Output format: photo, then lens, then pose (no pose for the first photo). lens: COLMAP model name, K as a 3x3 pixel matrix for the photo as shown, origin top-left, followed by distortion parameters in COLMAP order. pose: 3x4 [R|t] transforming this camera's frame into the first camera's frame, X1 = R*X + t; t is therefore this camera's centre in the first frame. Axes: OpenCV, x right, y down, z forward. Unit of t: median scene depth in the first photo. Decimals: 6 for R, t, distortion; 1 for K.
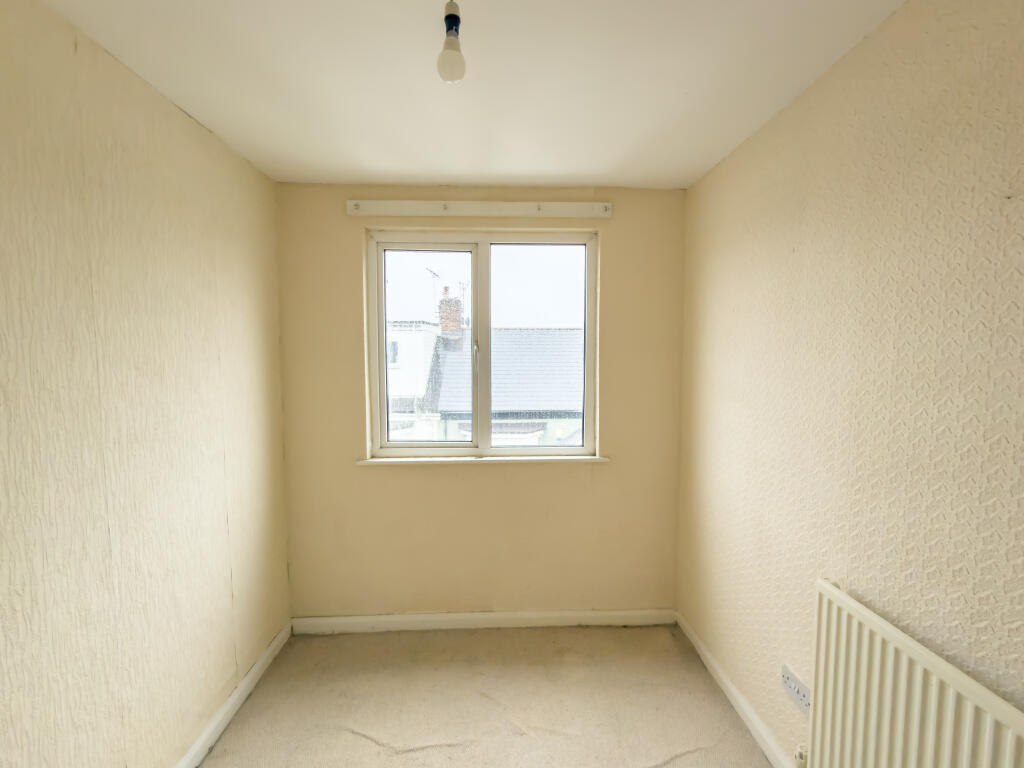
lens RADIAL K [[415.3, 0, 515.8], [0, 415.3, 385.0], [0, 0, 1]] dist [-0.001663, 0.000067]
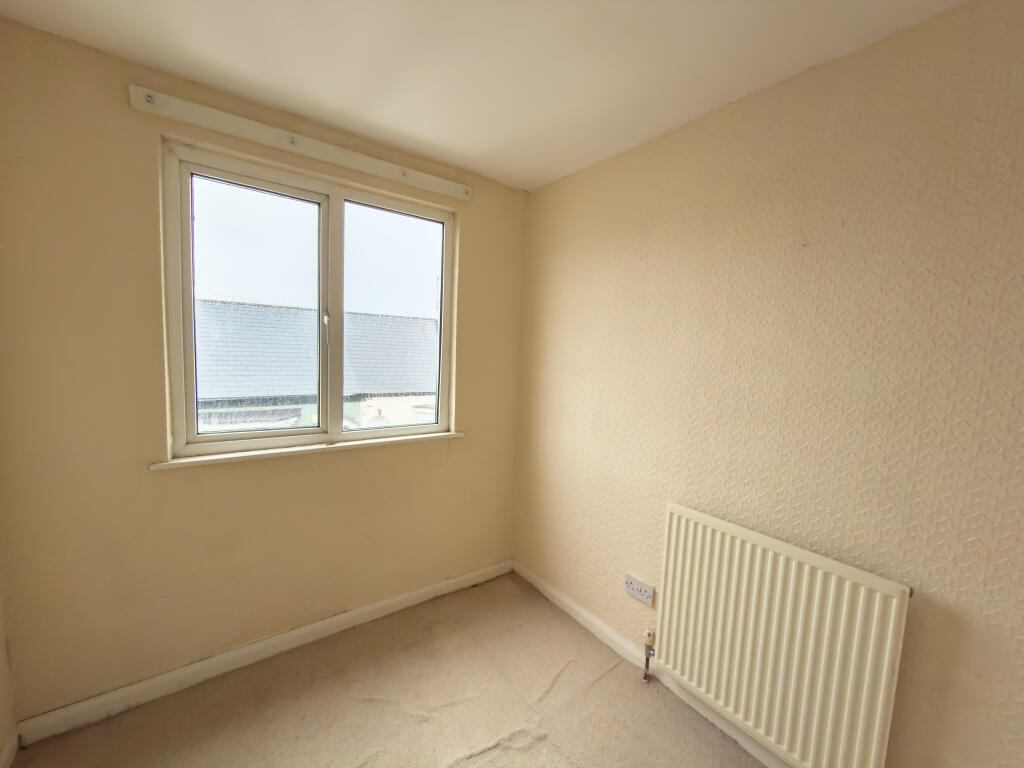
lens RADIAL K [[395.2, 0, 490.6], [0, 395.2, 383.5], [0, 0, 1]] dist [0.001089, -0.000457]
pose [[0.844146, -0.011150, 0.535997, -0.251845], [-0.007061, 0.999466, 0.031912, 0.018212], [-0.536067, -0.030723, 0.843616, 0.119484]]
